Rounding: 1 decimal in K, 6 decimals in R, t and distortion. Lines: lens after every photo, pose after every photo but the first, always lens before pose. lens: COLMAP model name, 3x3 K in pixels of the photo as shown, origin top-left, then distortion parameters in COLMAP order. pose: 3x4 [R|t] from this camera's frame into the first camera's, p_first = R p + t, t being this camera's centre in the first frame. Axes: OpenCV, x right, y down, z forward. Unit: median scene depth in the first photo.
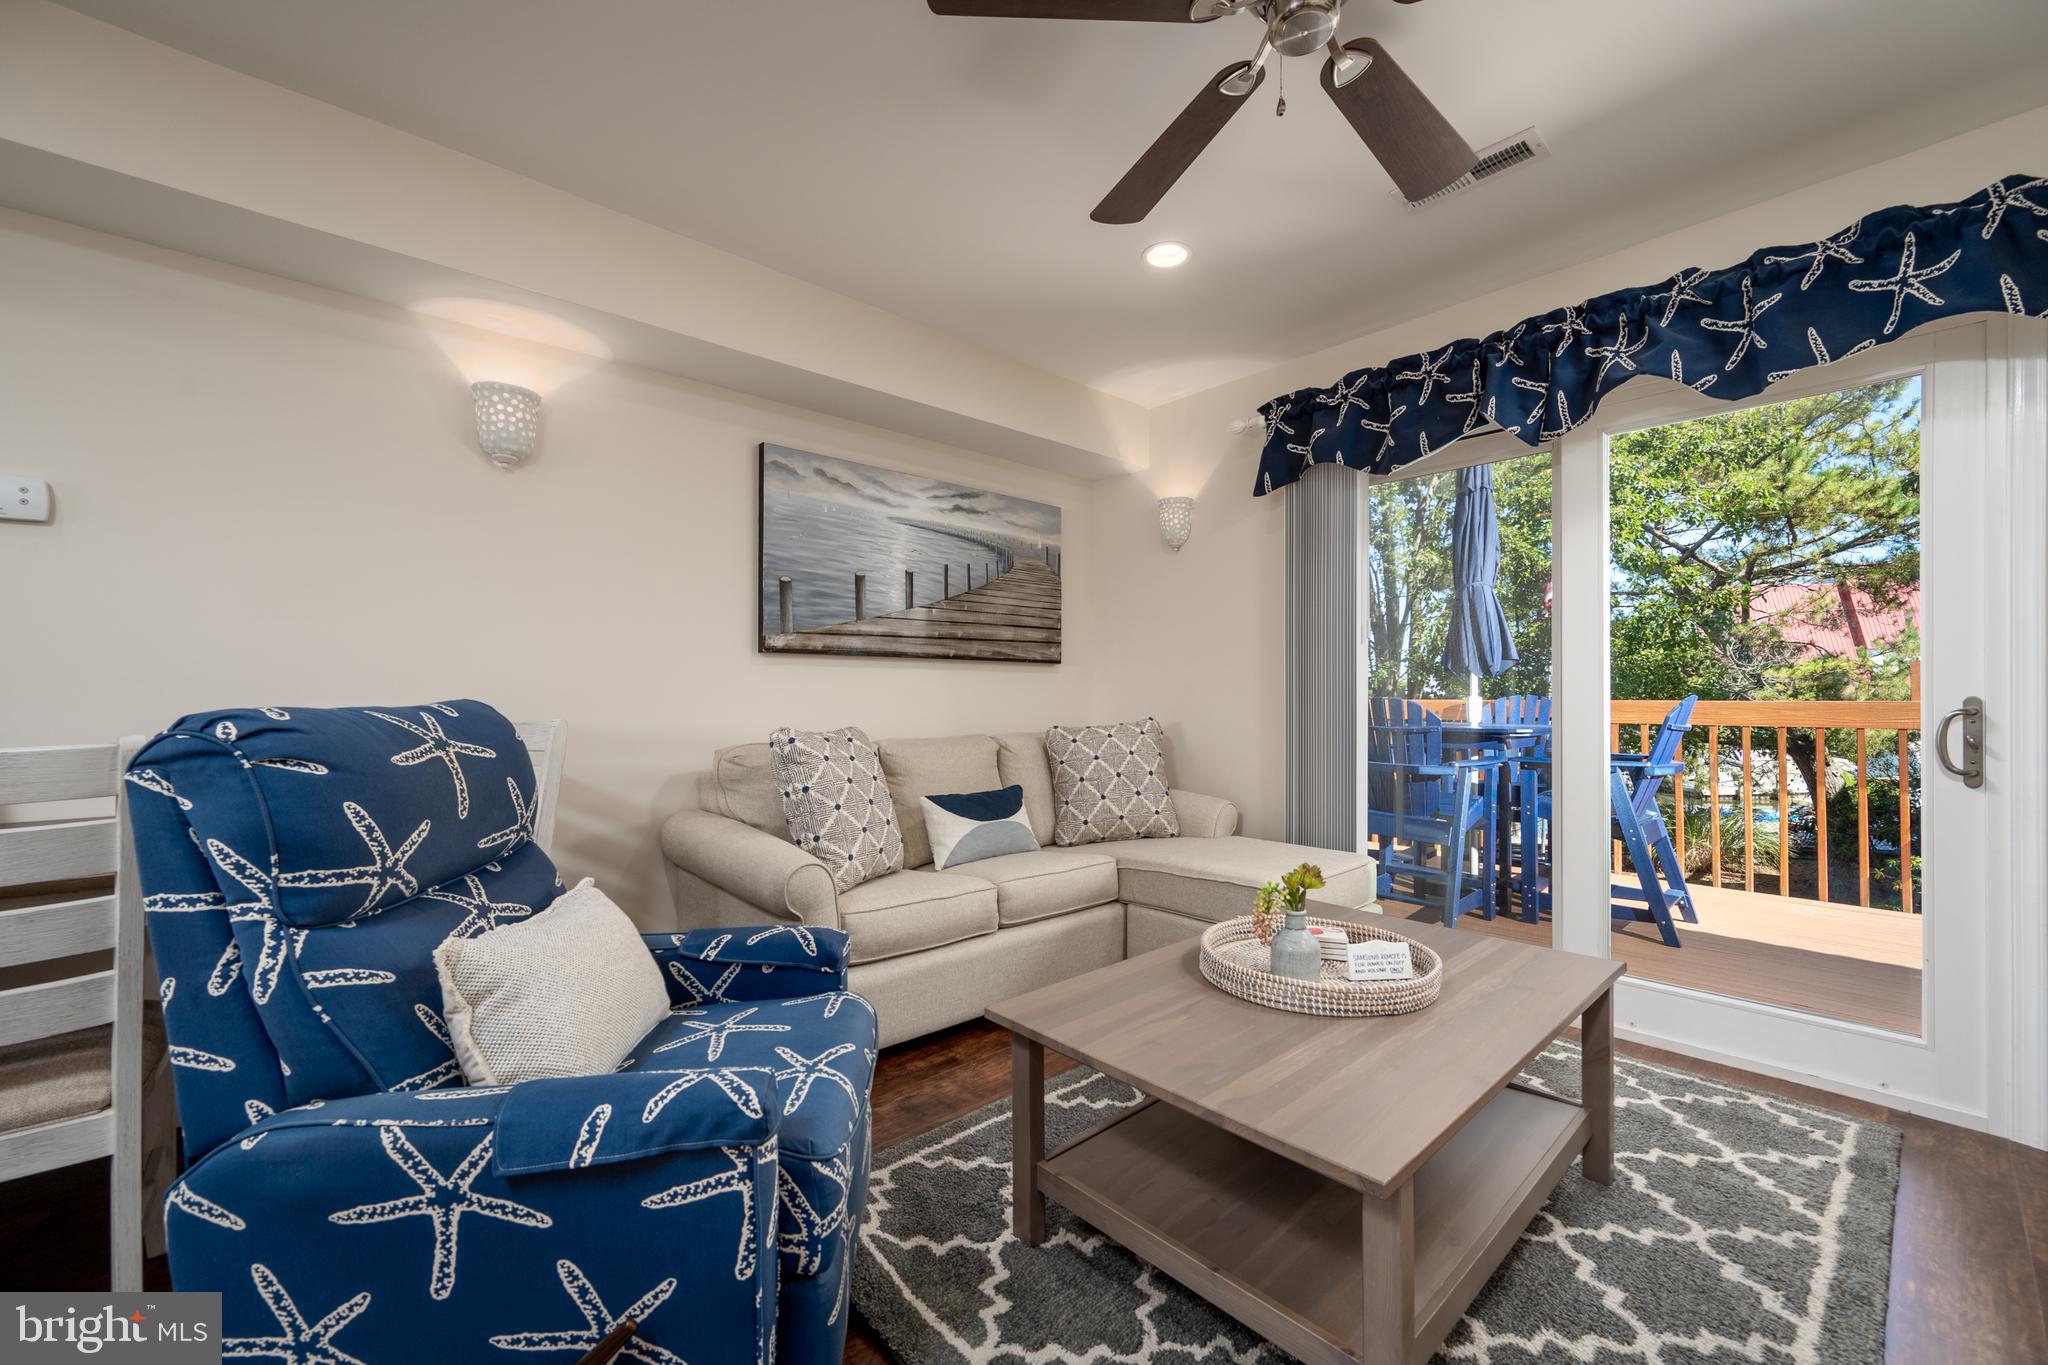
lens RADIAL K [[830.8, 0, 1025.2], [0, 830.8, 690.8], [0, 0, 1]] dist [0.000424, 0.000376]
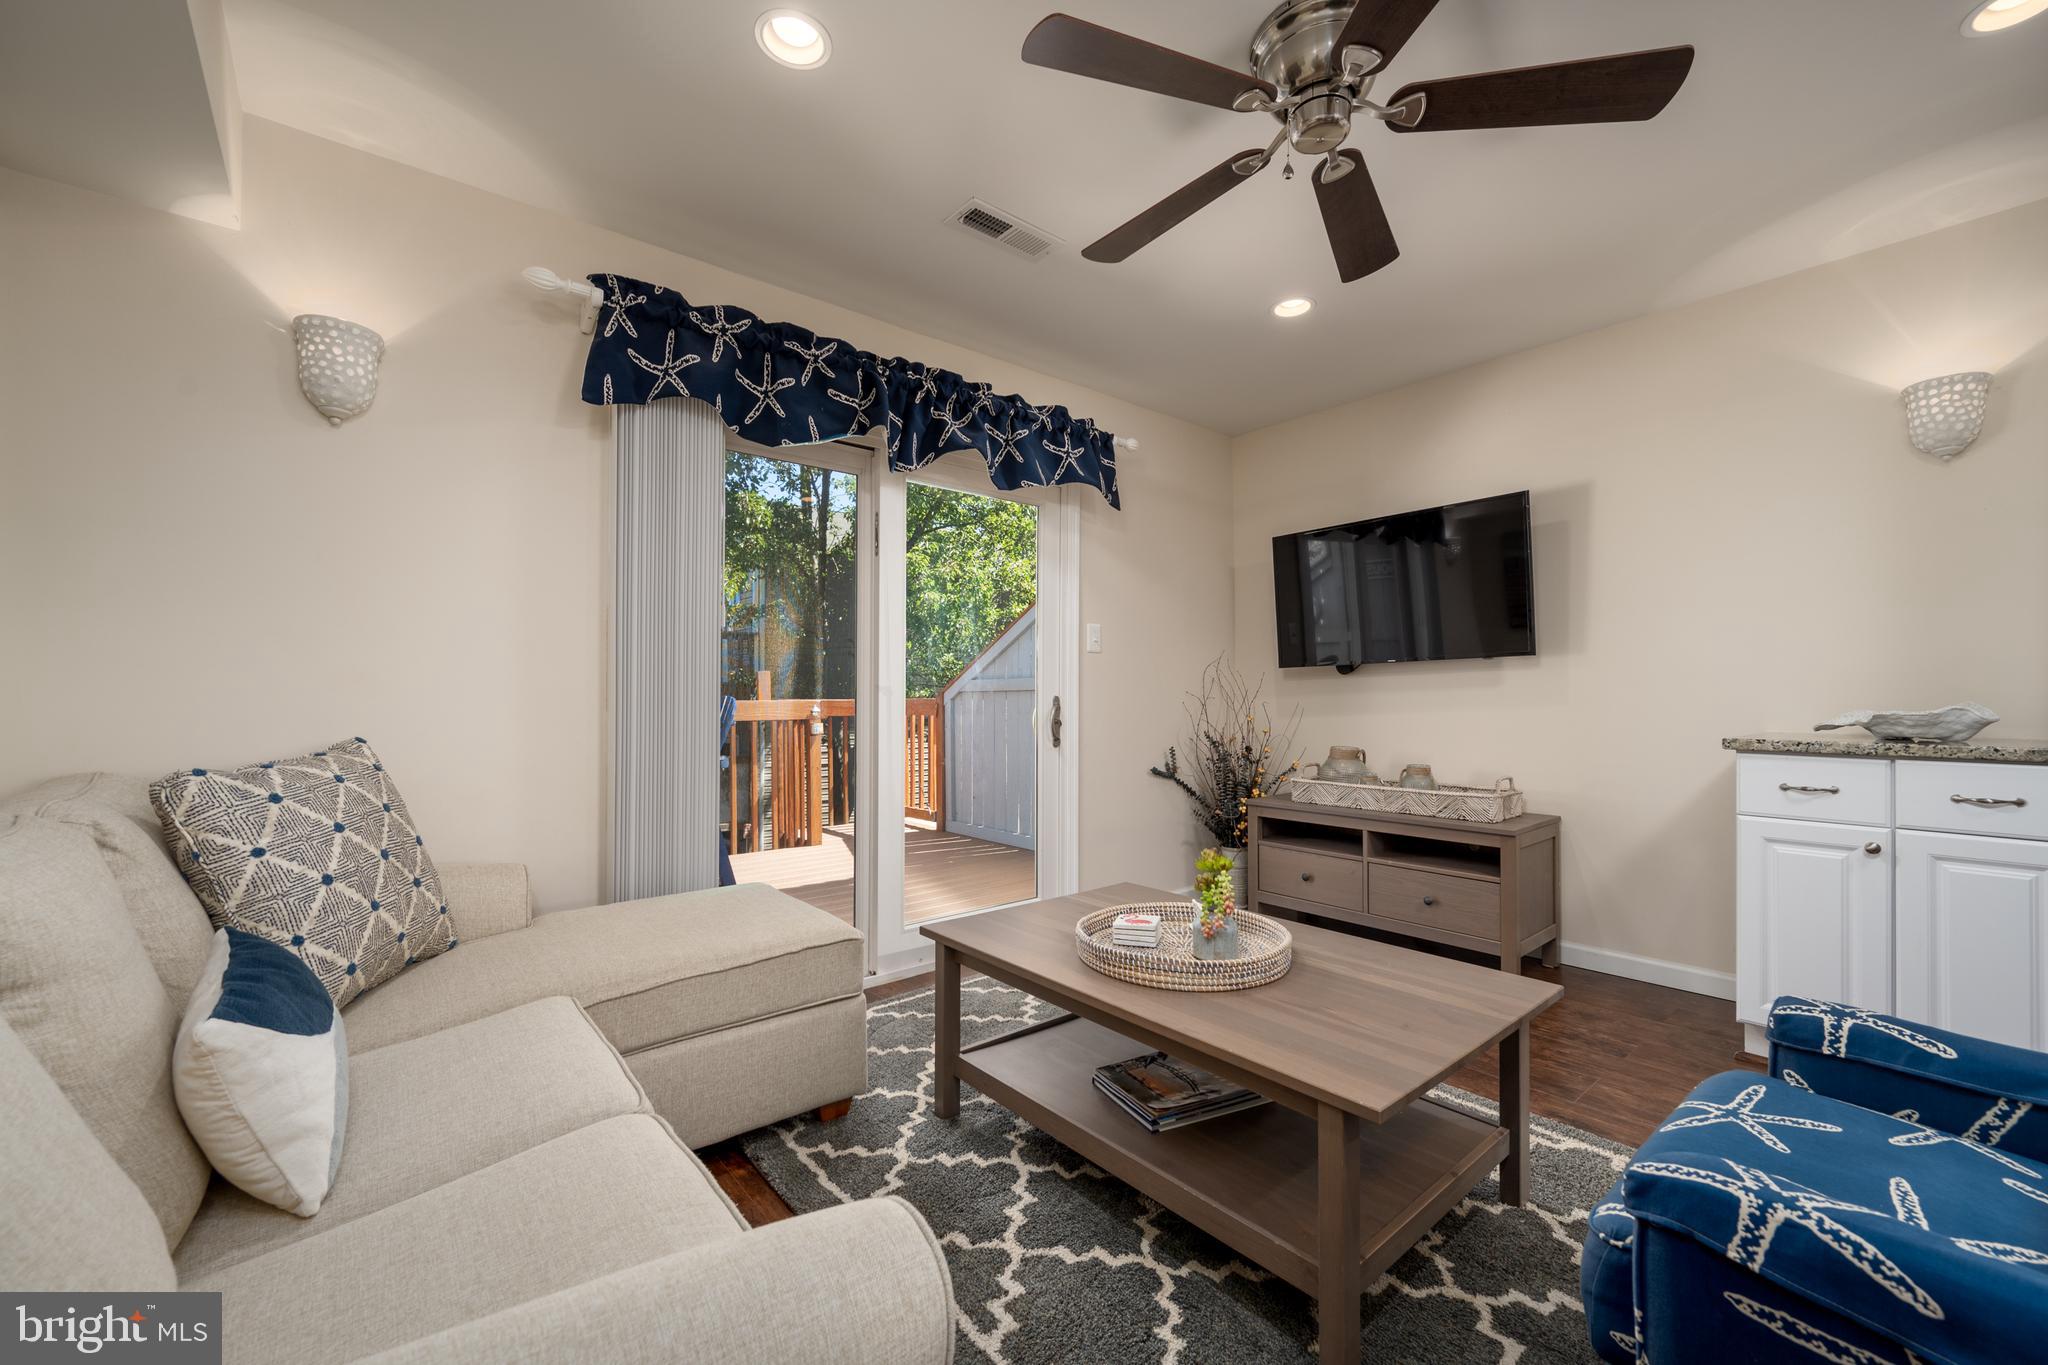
lens RADIAL K [[830.8, 0, 1025.2], [0, 830.8, 690.8], [0, 0, 1]] dist [0.000424, 0.000376]
pose [[0.020894, -0.003851, 0.999774, -0.422348], [-0.011471, 0.999926, 0.004092, -0.005424], [-0.999716, -0.011554, 0.020848, 0.667775]]
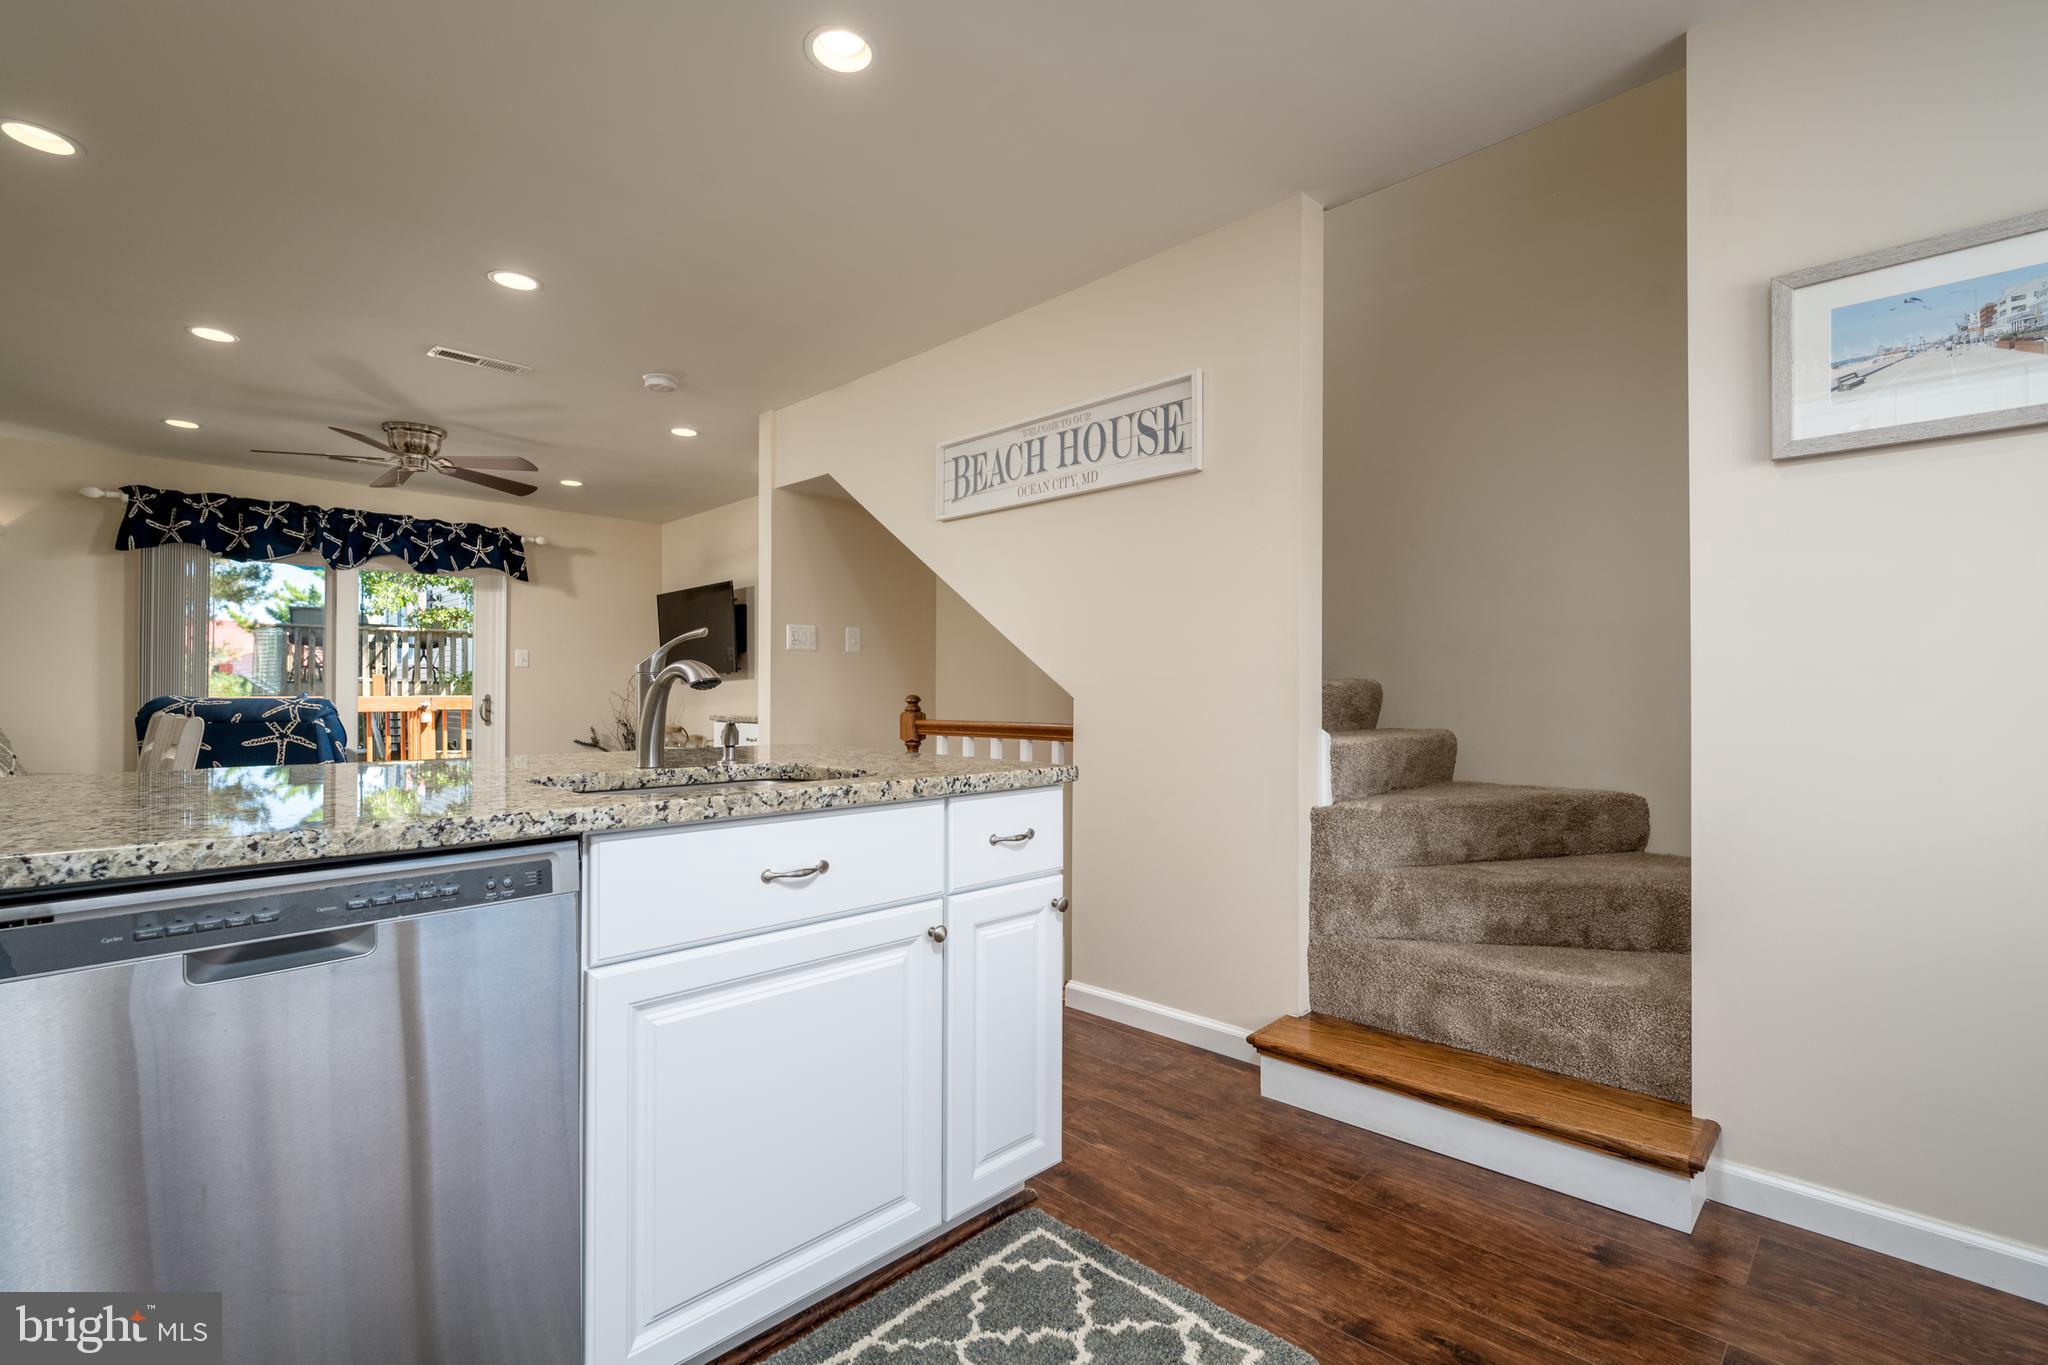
lens RADIAL K [[923.3, 0, 1030.0], [0, 923.3, 683.2], [0, 0, 1]] dist [-0.003206, 0.001029]
pose [[-0.064620, 0.011062, 0.997849, -1.452437], [-0.005253, 0.999921, -0.011425, -0.001335], [-0.997896, -0.005980, -0.064557, -0.456560]]
